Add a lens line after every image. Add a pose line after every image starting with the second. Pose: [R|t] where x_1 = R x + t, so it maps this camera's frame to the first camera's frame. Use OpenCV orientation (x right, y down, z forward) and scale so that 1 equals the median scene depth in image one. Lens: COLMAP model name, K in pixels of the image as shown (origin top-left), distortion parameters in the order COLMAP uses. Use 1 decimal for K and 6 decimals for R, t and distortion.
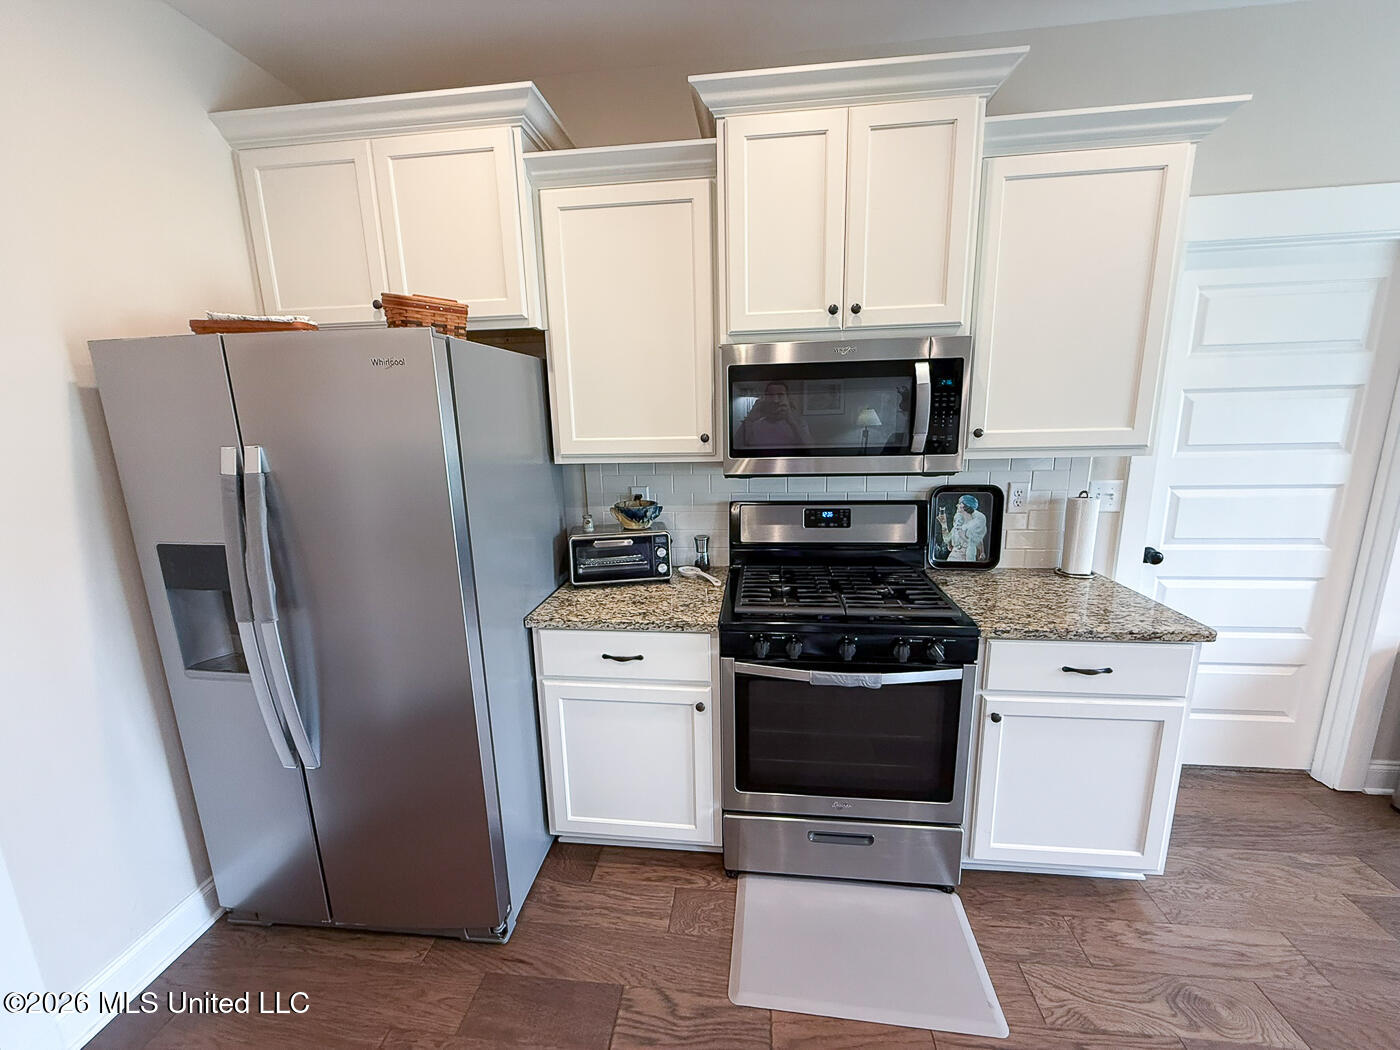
lens RADIAL K [[558.0, 0, 696.5], [0, 558.0, 526.7], [0, 0, 1]] dist [0.000606, -0.000038]
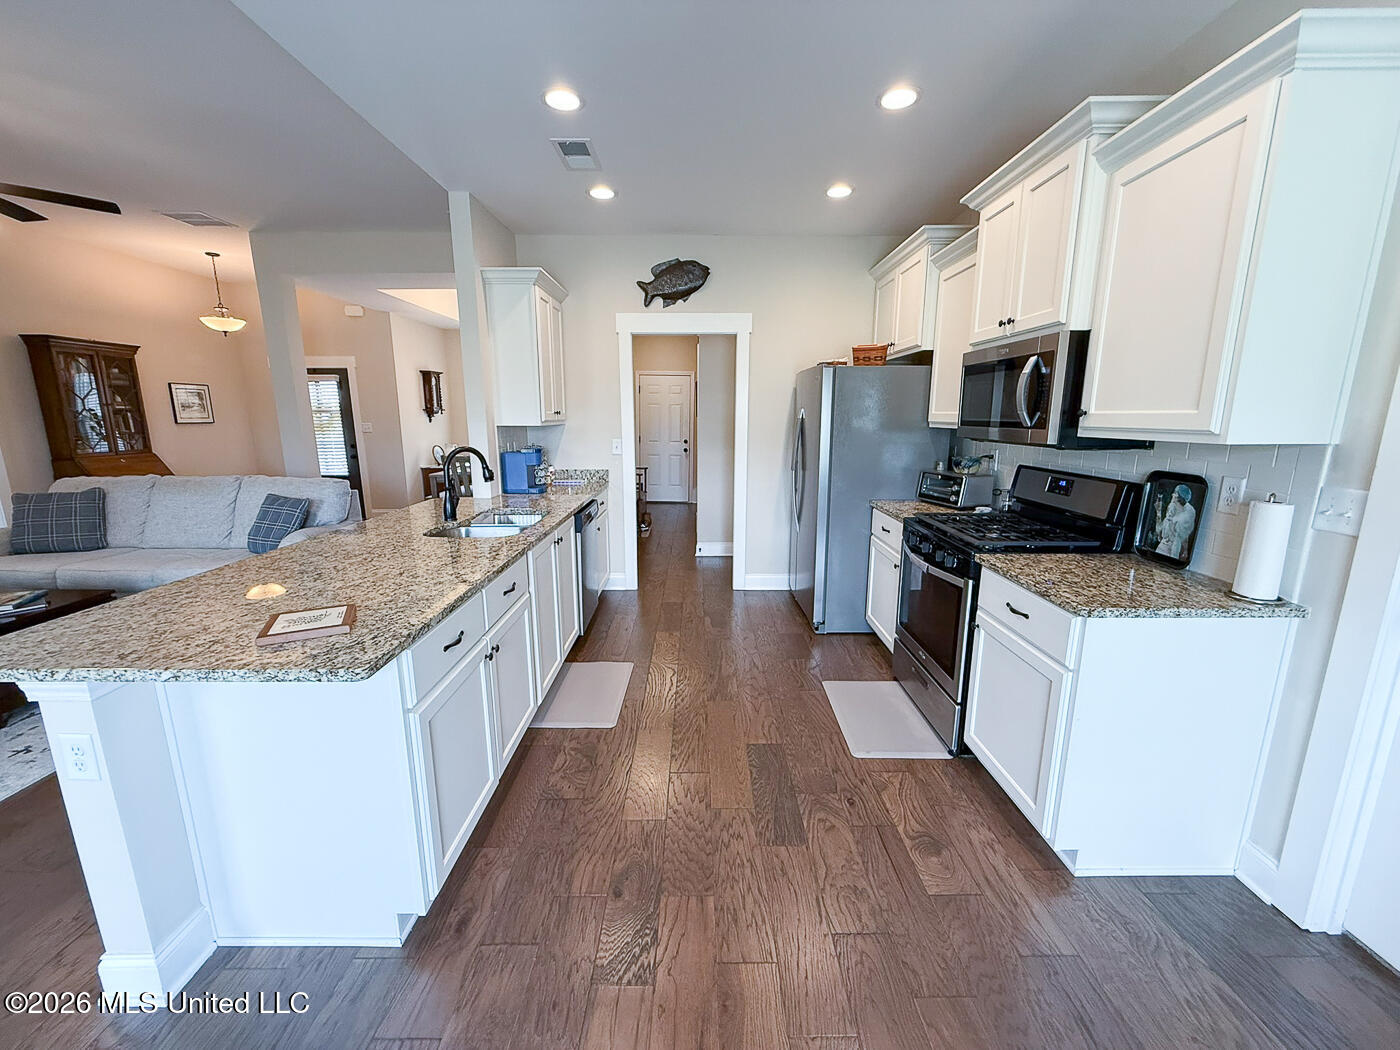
lens RADIAL K [[558.0, 0, 699.1], [0, 558.0, 526.5], [0, 0, 1]] dist [0.000606, -0.000038]
pose [[0.118674, 0.219509, -0.968366, 1.533947], [-0.202234, 0.960159, 0.192864, -0.007708], [0.972120, 0.172949, 0.158338, 0.101655]]
